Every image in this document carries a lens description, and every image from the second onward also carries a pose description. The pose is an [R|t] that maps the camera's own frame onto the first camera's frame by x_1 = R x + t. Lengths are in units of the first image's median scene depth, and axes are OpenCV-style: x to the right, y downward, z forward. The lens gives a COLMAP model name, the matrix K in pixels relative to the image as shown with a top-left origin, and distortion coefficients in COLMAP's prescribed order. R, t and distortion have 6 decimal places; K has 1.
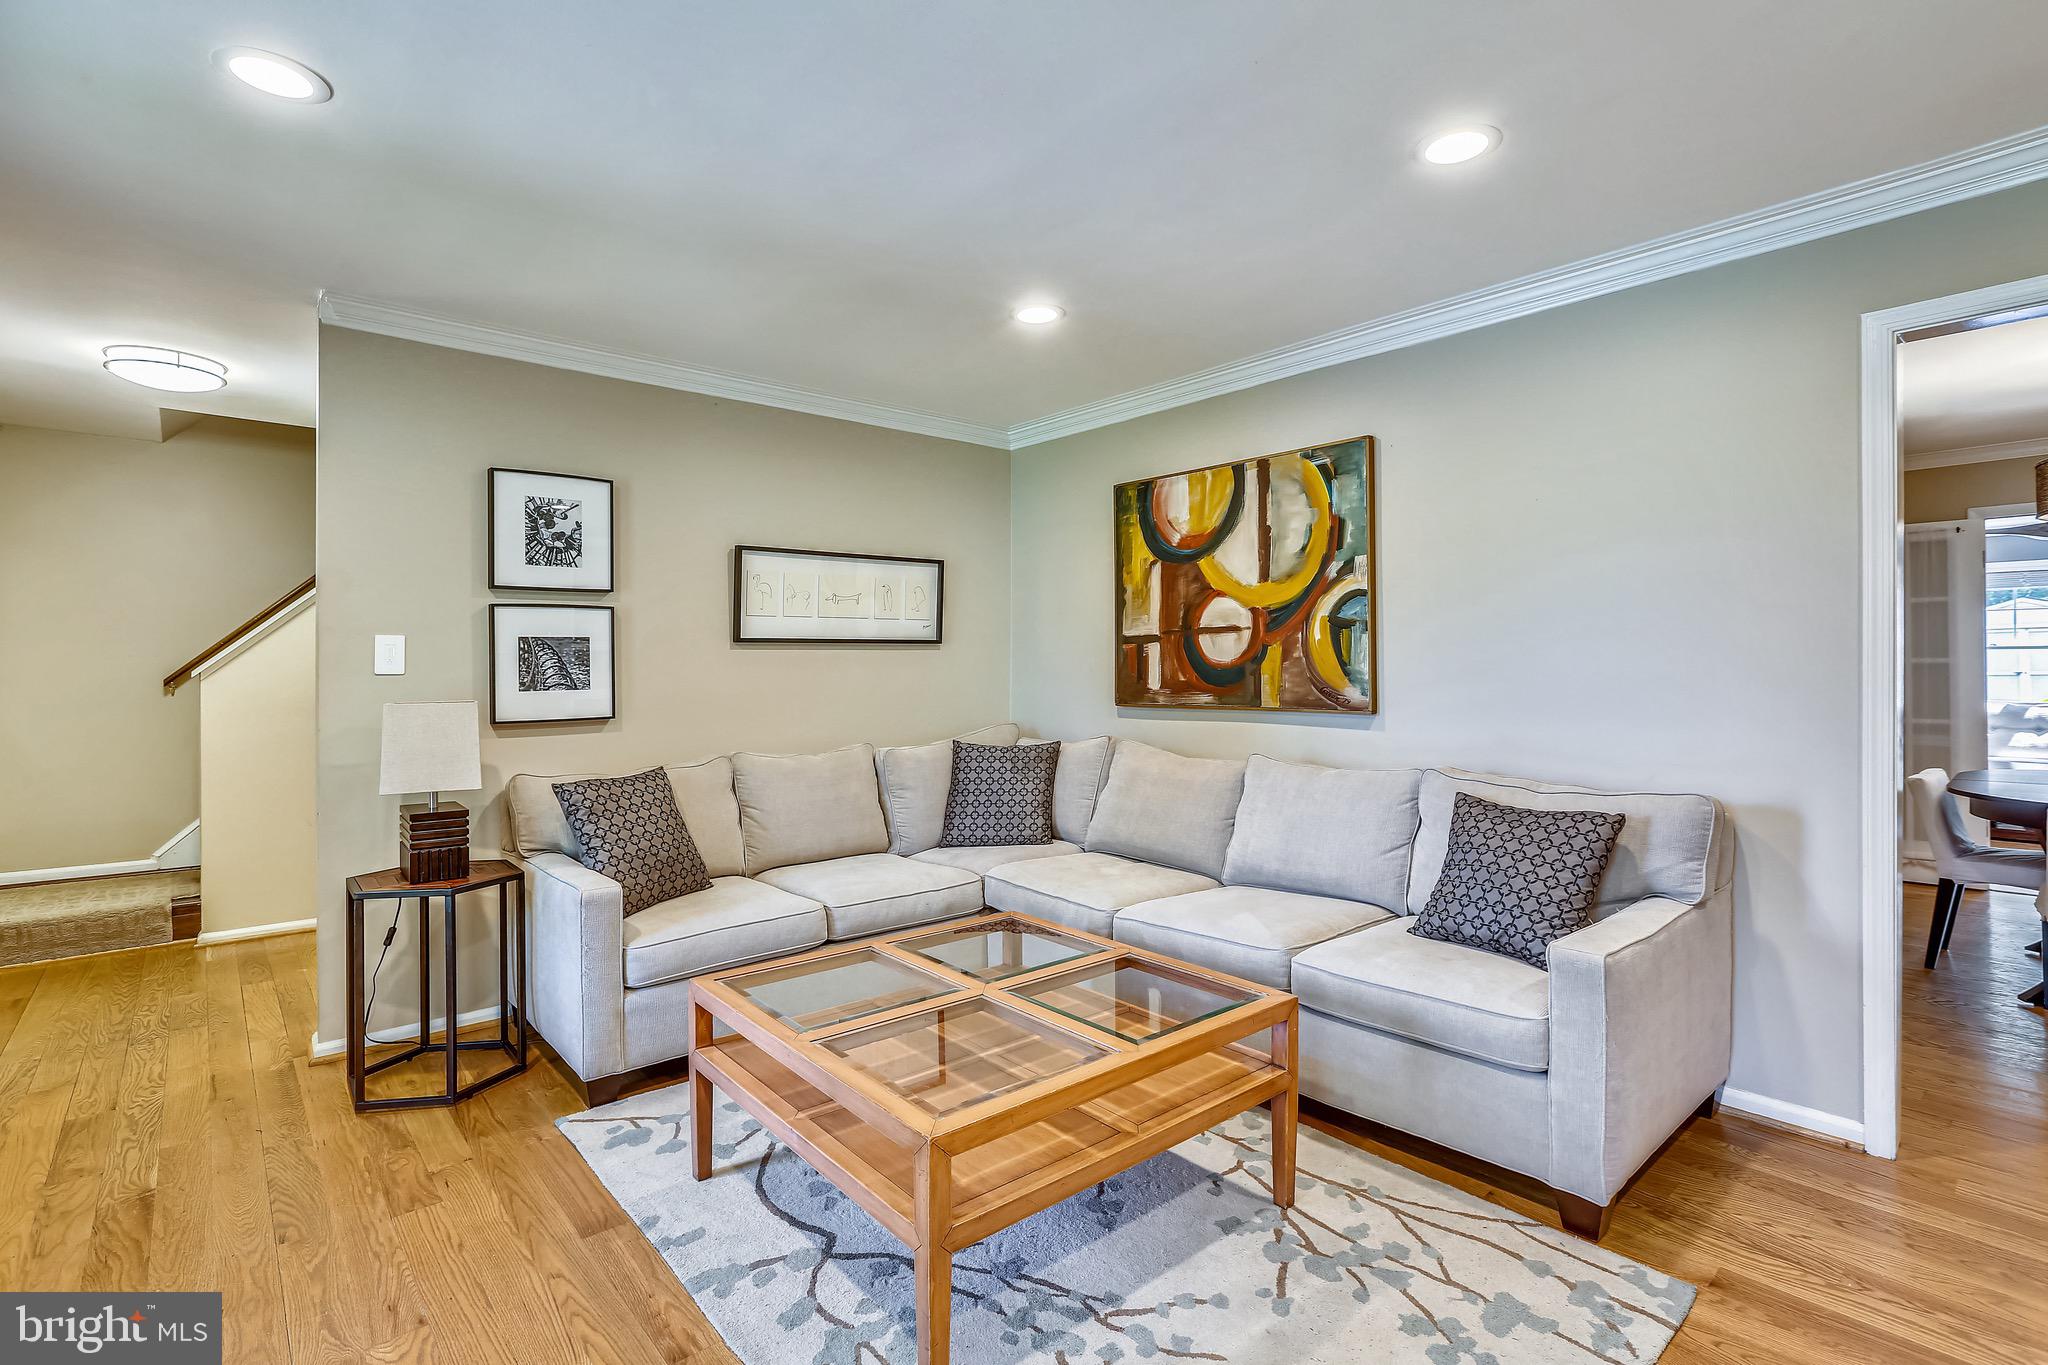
lens RADIAL K [[958.9, 0, 1029.9], [0, 958.9, 665.1], [0, 0, 1]] dist [-0.017383, 0.006850]
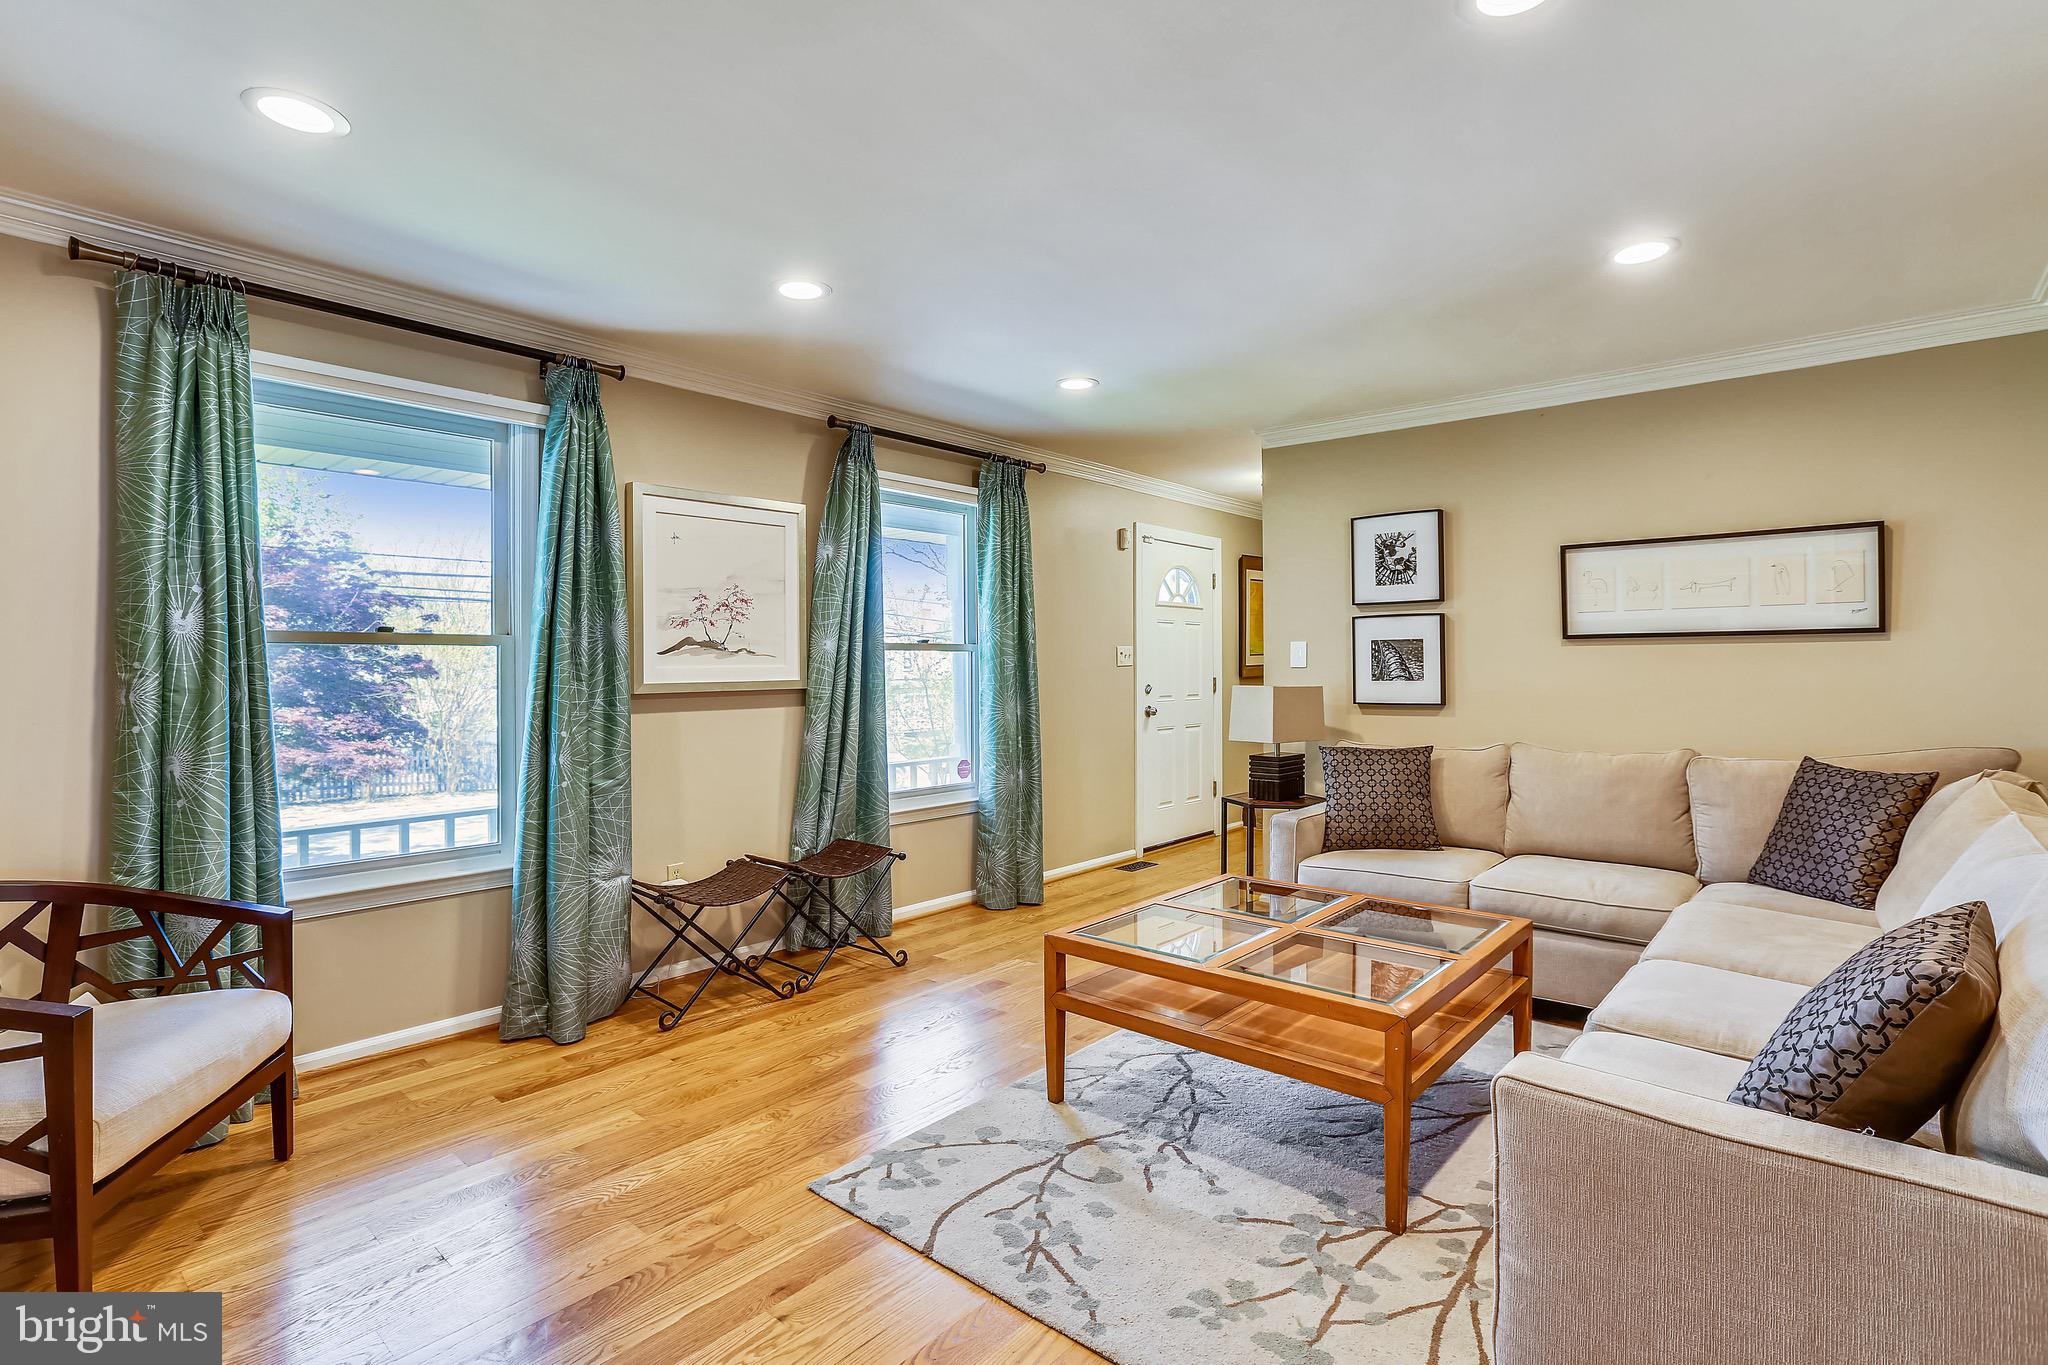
lens RADIAL K [[958.9, 0, 1013.9], [0, 958.9, 666.1], [0, 0, 1]] dist [-0.017383, 0.006850]
pose [[0.142958, 0.004765, -0.989717, 0.712015], [-0.000602, 0.999989, 0.004728, 0.000780], [0.989729, -0.000080, 0.142959, 0.304178]]
